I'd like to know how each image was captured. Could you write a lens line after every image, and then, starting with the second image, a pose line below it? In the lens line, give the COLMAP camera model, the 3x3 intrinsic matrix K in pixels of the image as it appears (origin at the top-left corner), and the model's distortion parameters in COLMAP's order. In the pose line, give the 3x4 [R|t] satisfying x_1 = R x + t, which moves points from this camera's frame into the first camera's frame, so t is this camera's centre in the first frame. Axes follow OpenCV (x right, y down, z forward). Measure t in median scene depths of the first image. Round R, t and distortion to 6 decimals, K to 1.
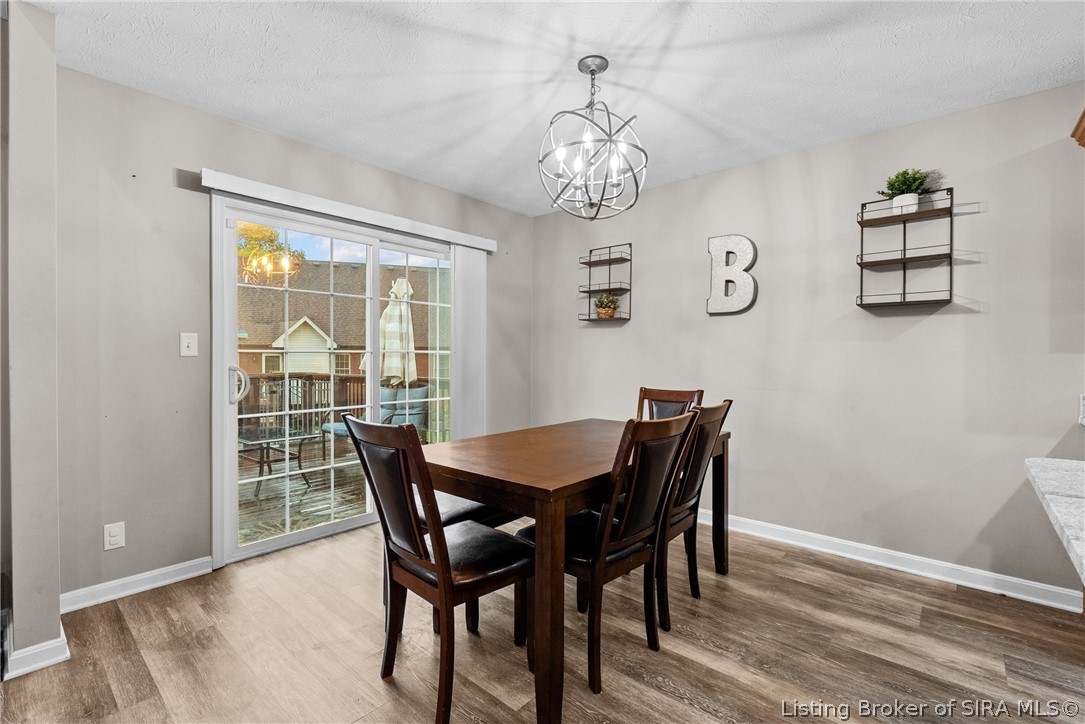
lens RADIAL K [[478.3, 0, 545.7], [0, 478.3, 359.2], [0, 0, 1]] dist [-0.003643, -0.000786]
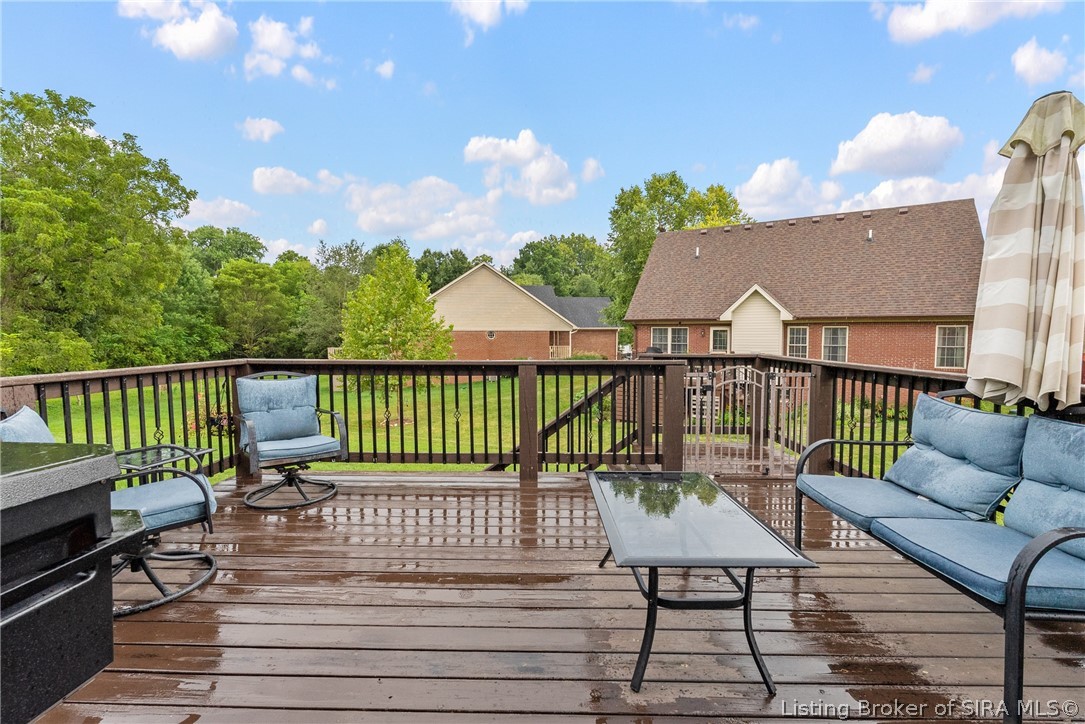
lens RADIAL K [[478.3, 0, 541.4], [0, 478.3, 362.7], [0, 0, 1]] dist [-0.003643, -0.000786]
pose [[0.634355, 0.040614, -0.771974, -0.179581], [0.005854, 0.998338, 0.057334, -0.000894], [0.773020, -0.040889, 0.633063, 0.342762]]
